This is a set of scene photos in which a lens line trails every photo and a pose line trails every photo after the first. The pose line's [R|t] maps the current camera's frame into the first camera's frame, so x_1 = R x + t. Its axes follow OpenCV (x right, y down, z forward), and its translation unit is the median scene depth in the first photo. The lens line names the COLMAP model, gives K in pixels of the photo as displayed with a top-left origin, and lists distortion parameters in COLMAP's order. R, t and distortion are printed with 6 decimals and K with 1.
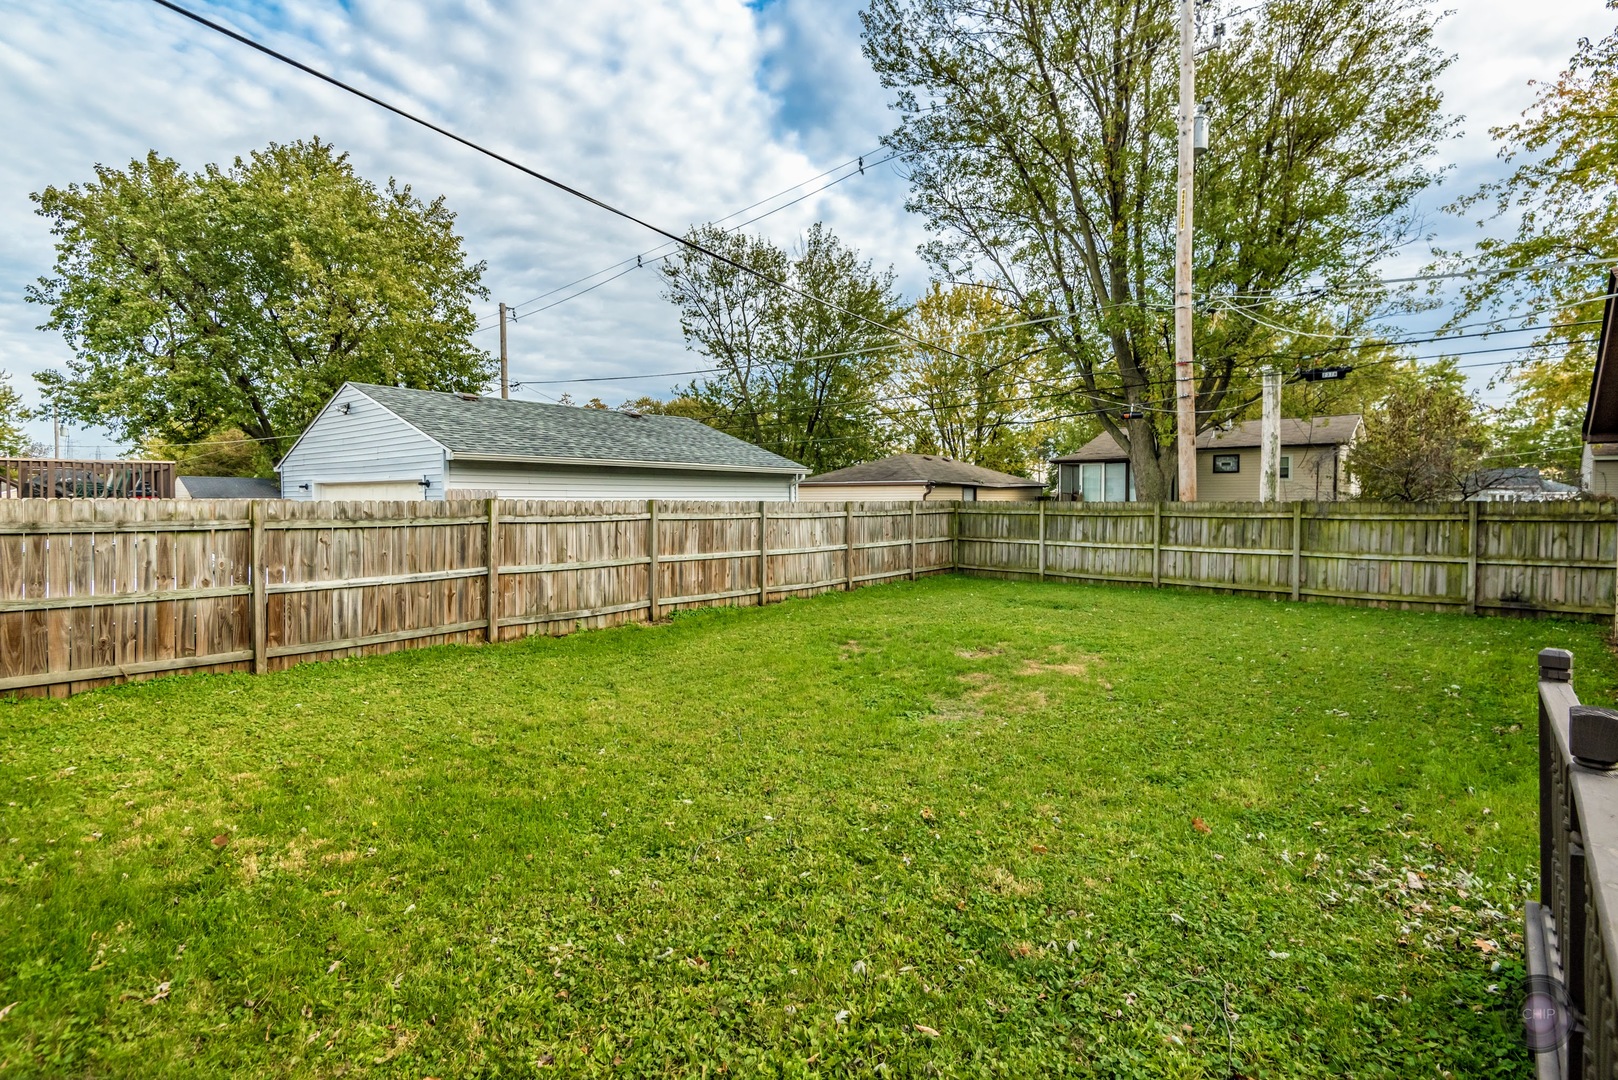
lens RADIAL K [[747.2, 0, 814.5], [0, 747.2, 506.8], [0, 0, 1]] dist [0.022274, -0.014726]
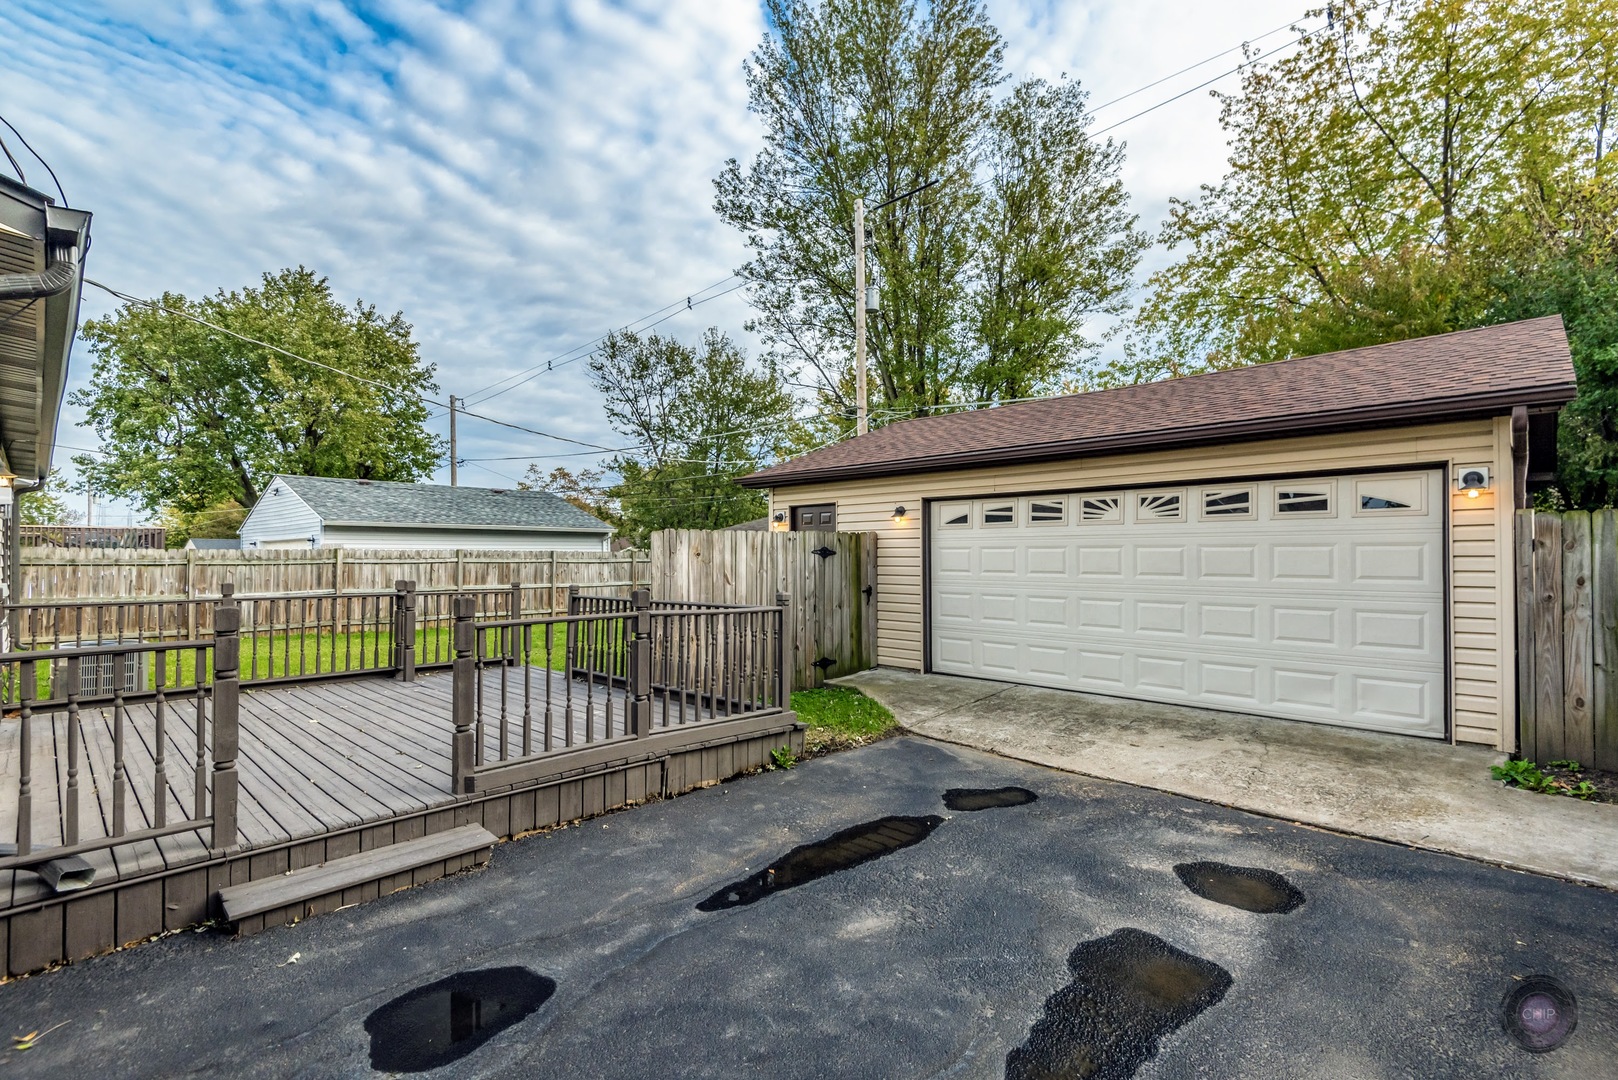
lens RADIAL K [[747.2, 0, 832.3], [0, 747.2, 538.2], [0, 0, 1]] dist [0.022274, -0.014726]
pose [[0.999927, -0.006933, -0.009935, 0.275473], [0.006561, 0.999293, -0.037007, 0.014239], [0.010184, 0.036939, 0.999266, -0.269908]]
